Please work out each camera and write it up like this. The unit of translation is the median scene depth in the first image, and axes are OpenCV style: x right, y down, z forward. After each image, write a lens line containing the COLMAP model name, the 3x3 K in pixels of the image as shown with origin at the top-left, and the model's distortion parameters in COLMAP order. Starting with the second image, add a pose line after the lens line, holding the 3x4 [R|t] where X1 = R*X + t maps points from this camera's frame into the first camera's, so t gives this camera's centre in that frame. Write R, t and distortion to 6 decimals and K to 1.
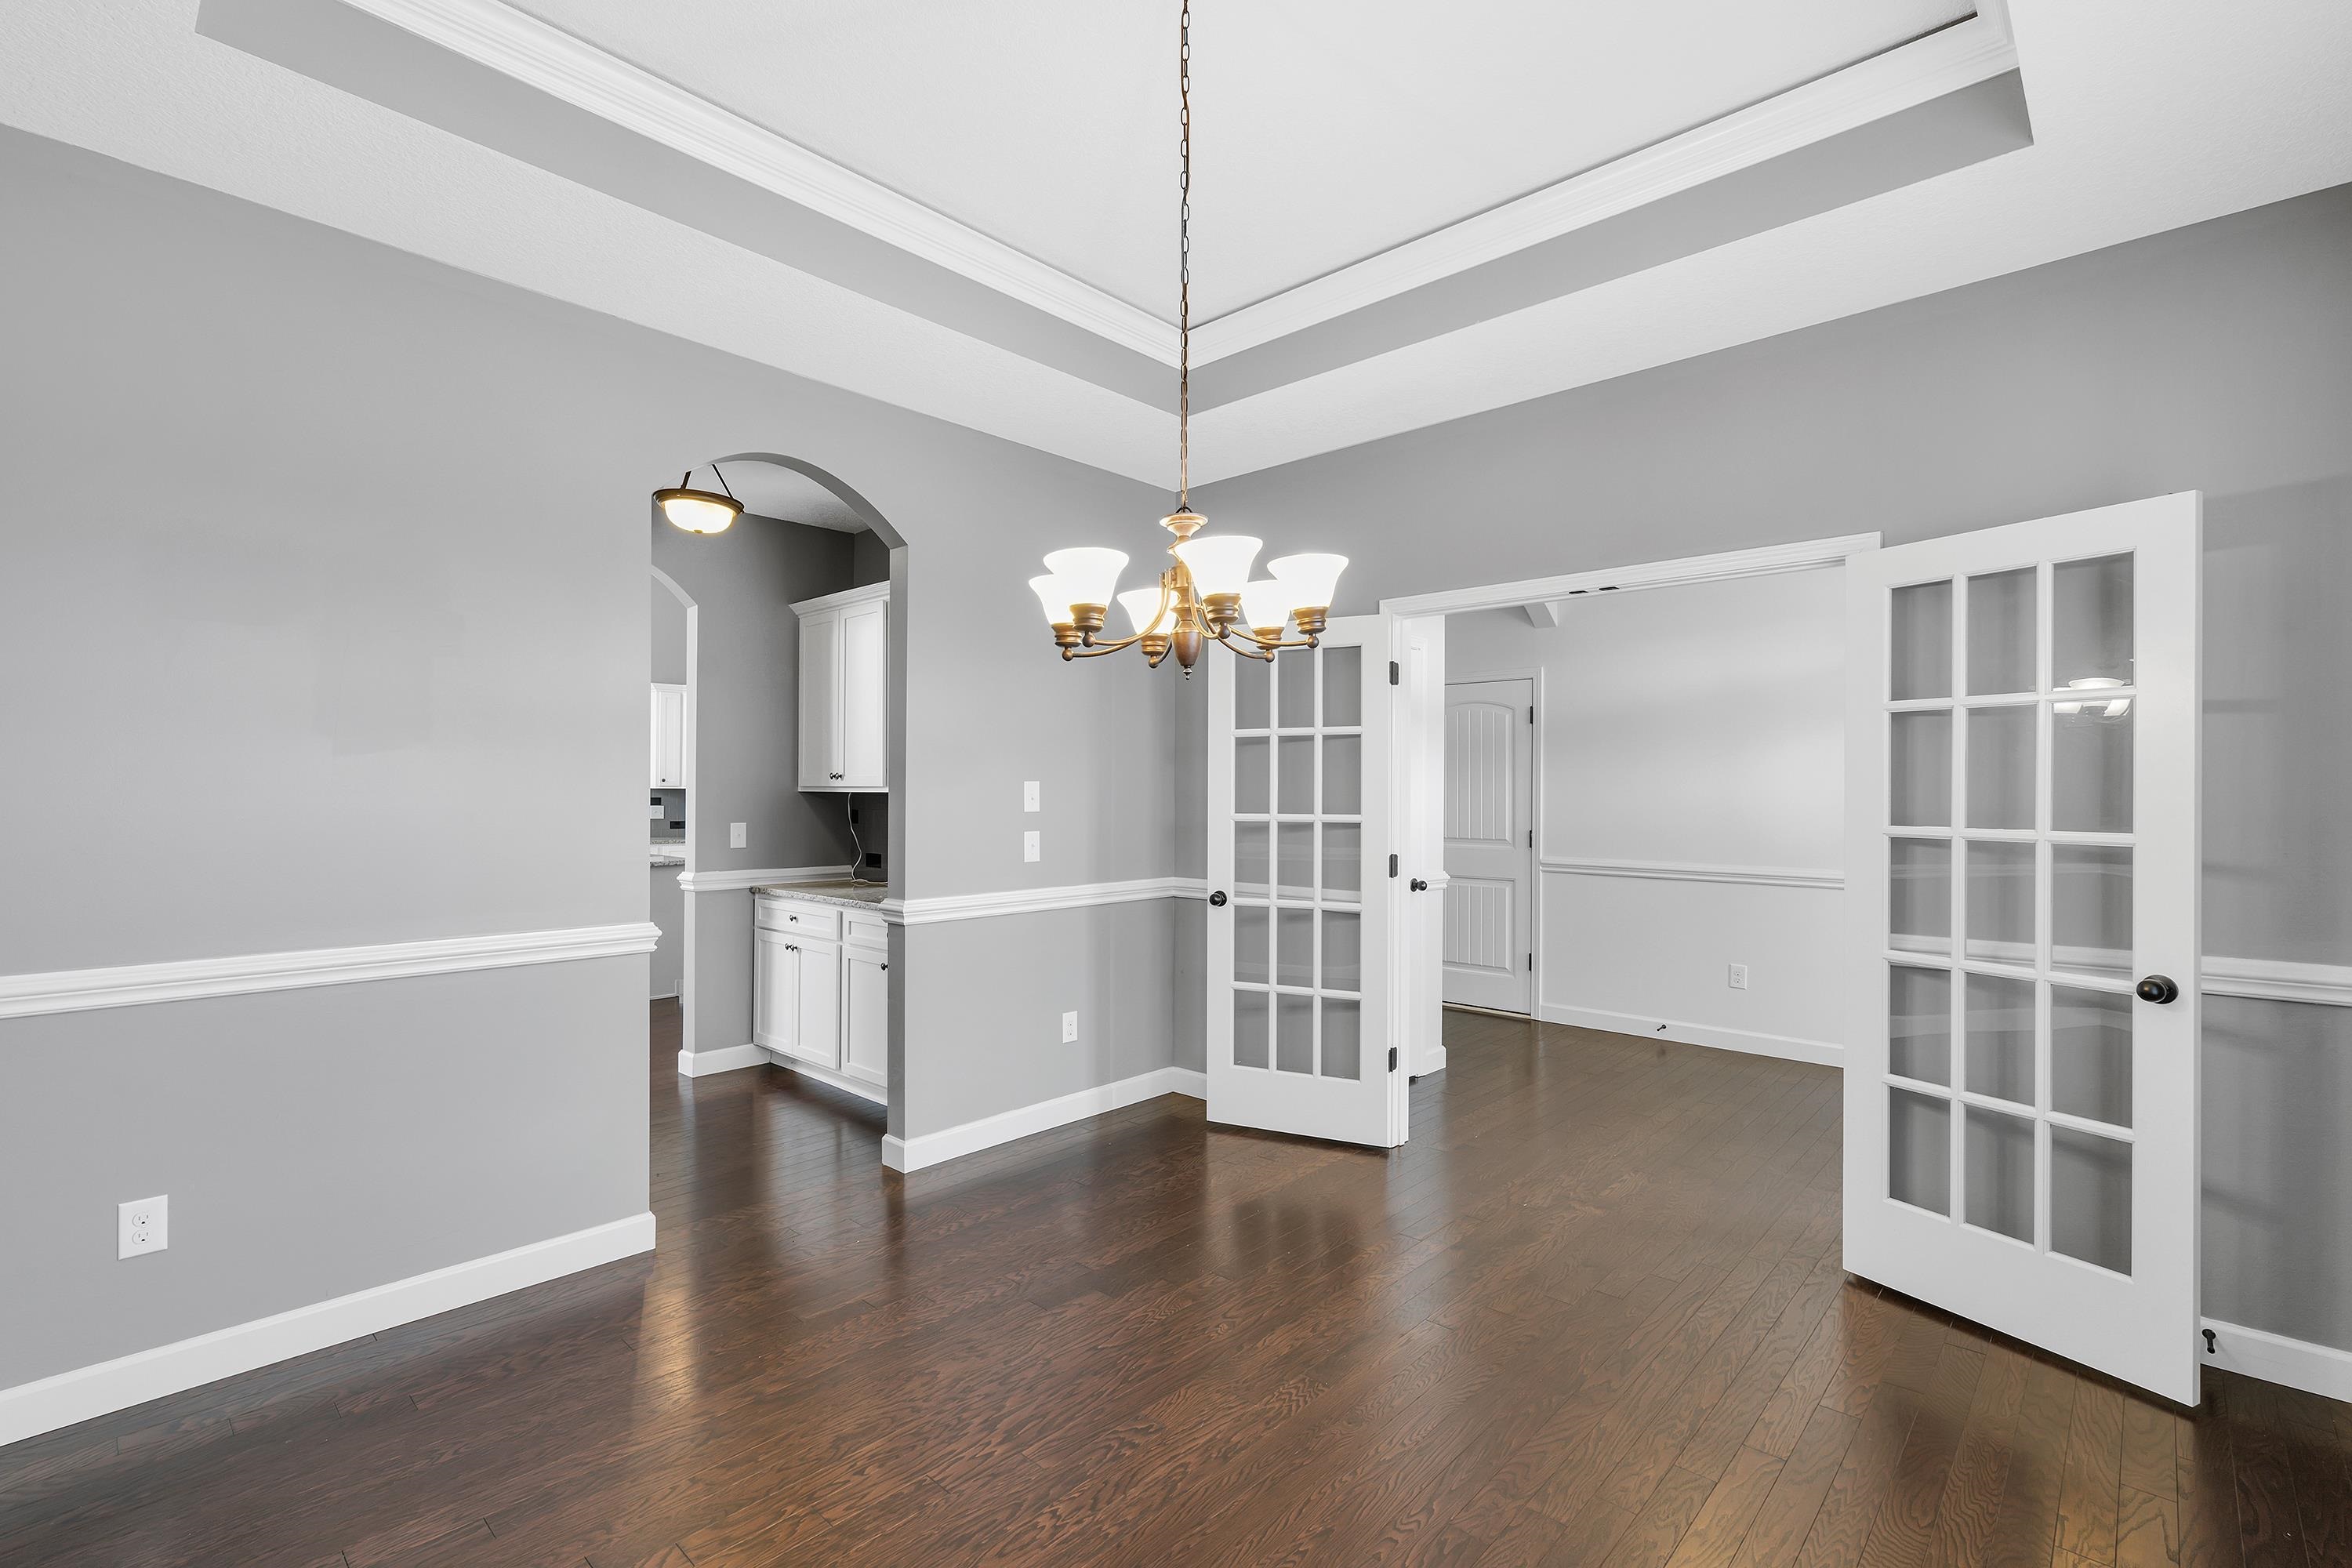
lens RADIAL K [[1072.2, 0, 1179.6], [0, 1072.2, 784.8], [0, 0, 1]] dist [0.000431, 0.000209]
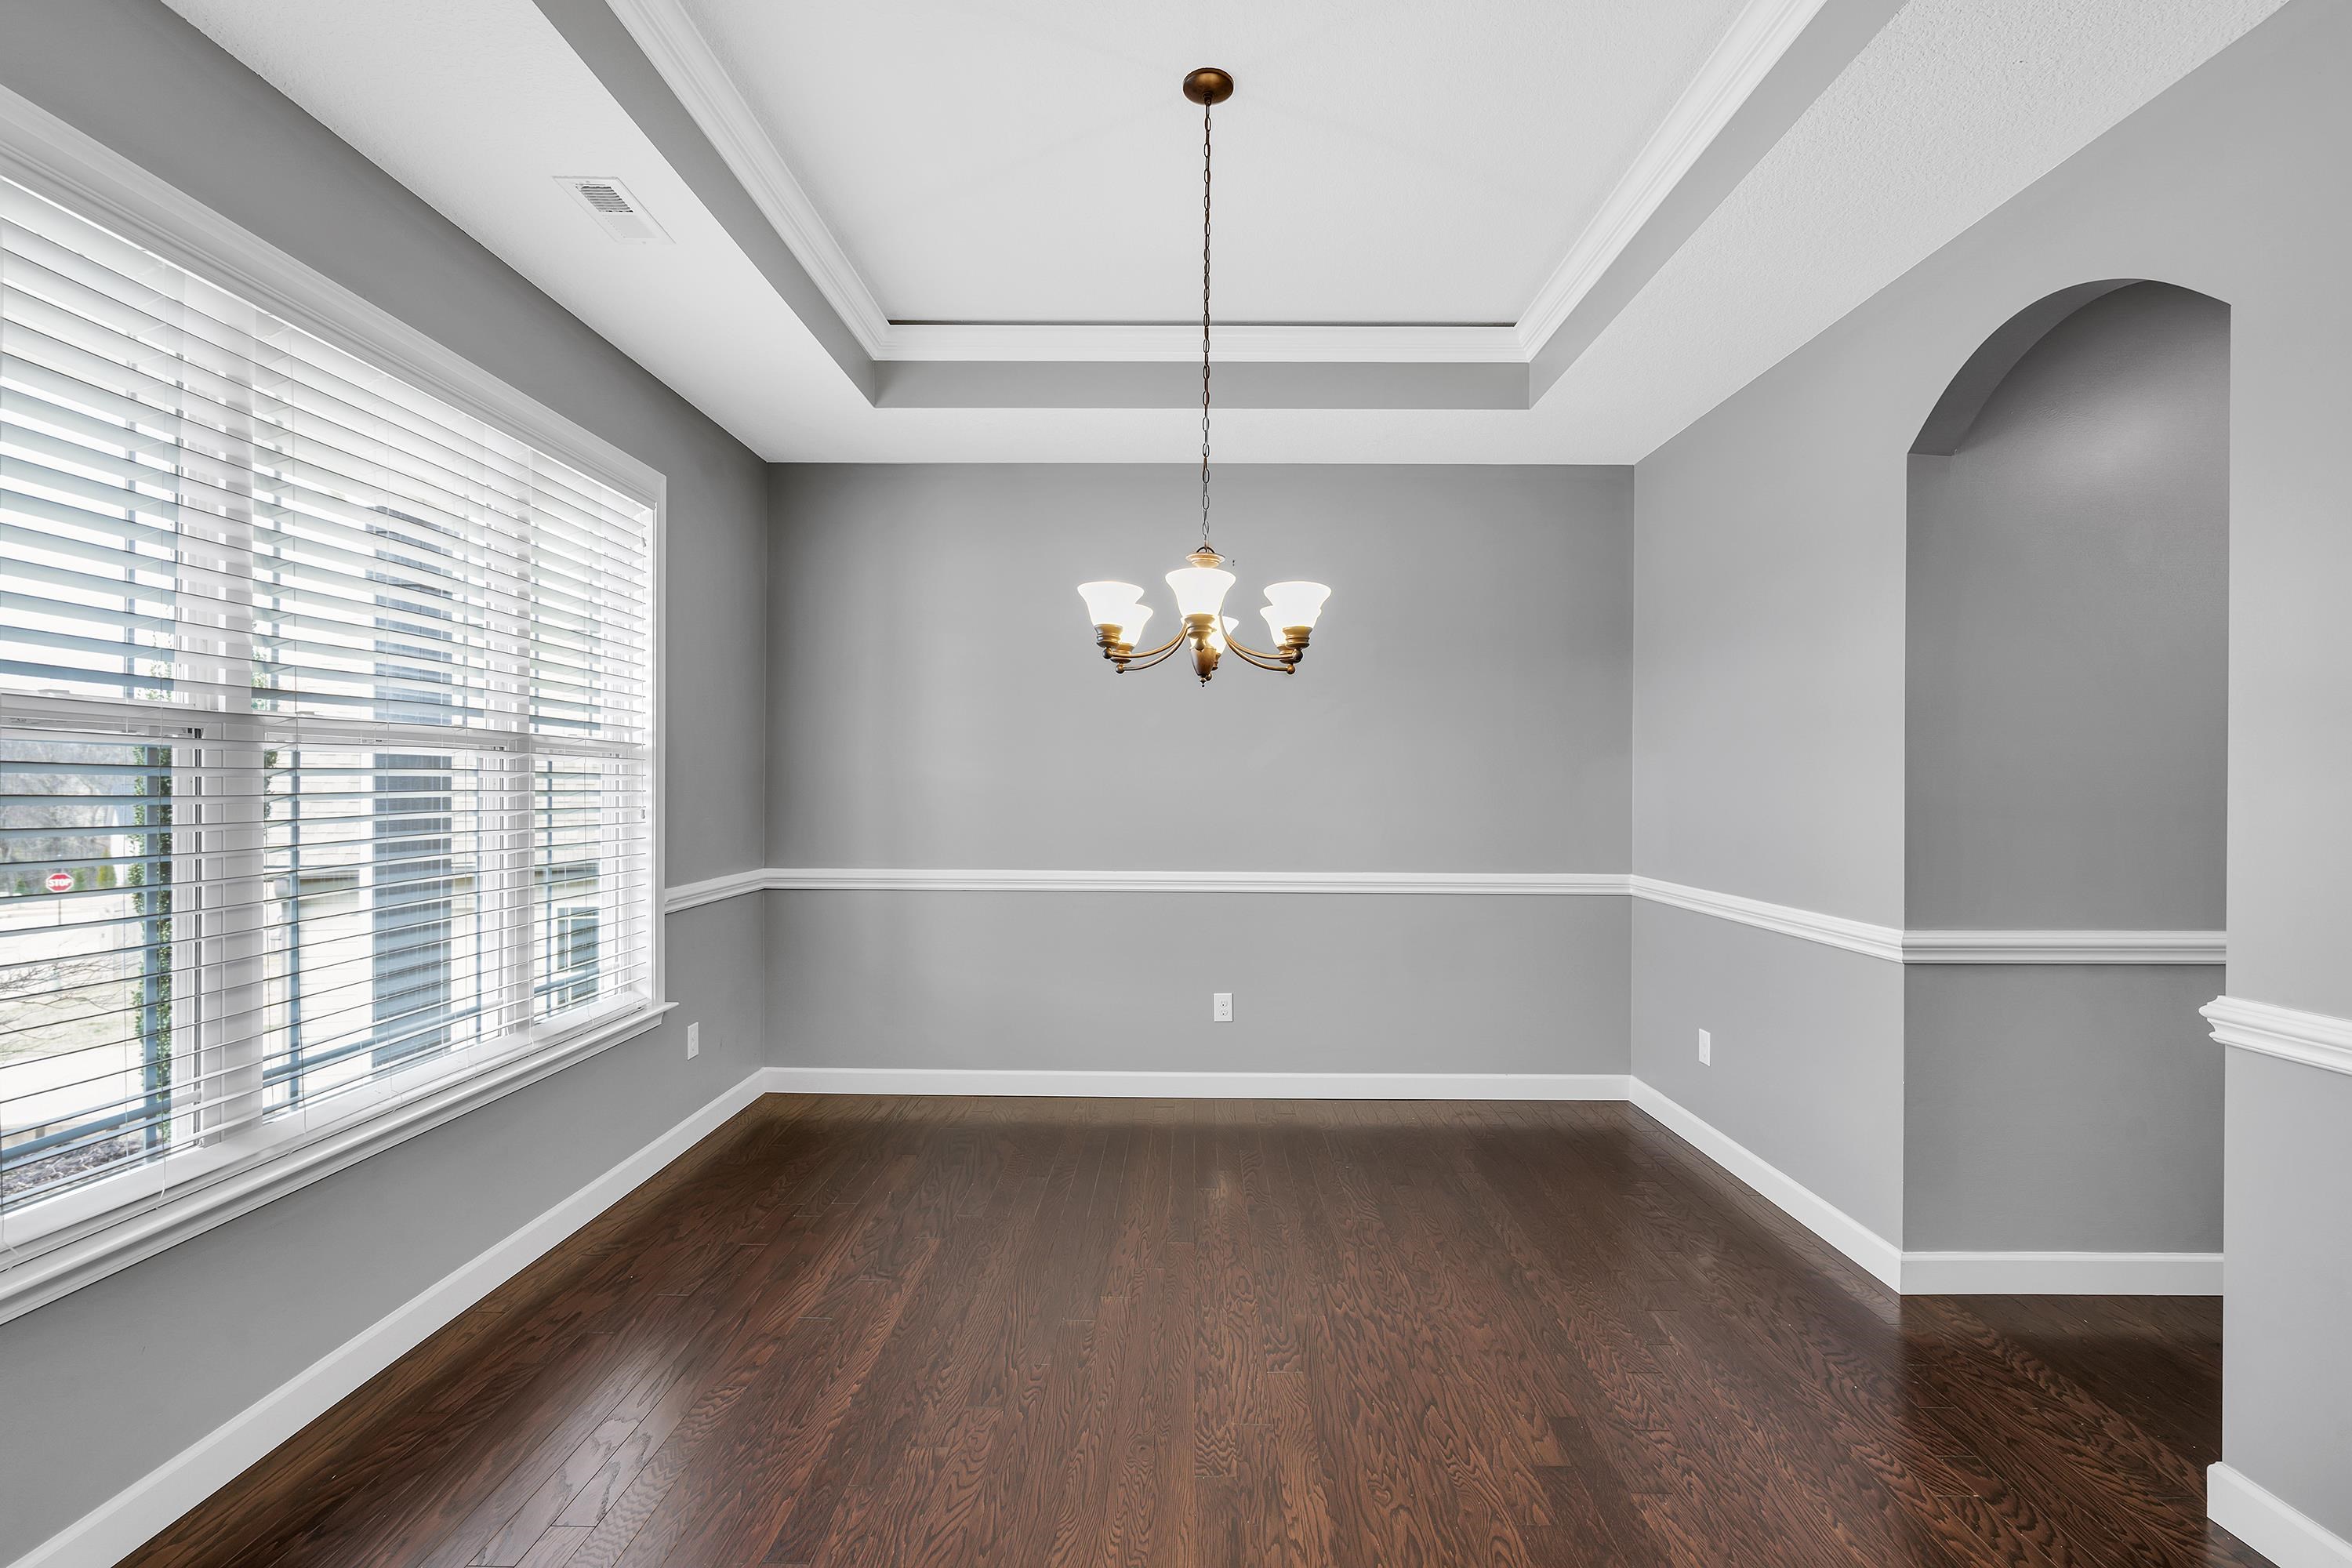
lens RADIAL K [[1072.2, 0, 1179.6], [0, 1072.2, 784.8], [0, 0, 1]] dist [0.000431, 0.000209]
pose [[-0.751517, -0.008907, -0.659653, 0.752609], [-0.004755, 0.999956, -0.008085, 0.020409], [0.659696, -0.002939, -0.751527, 1.713777]]
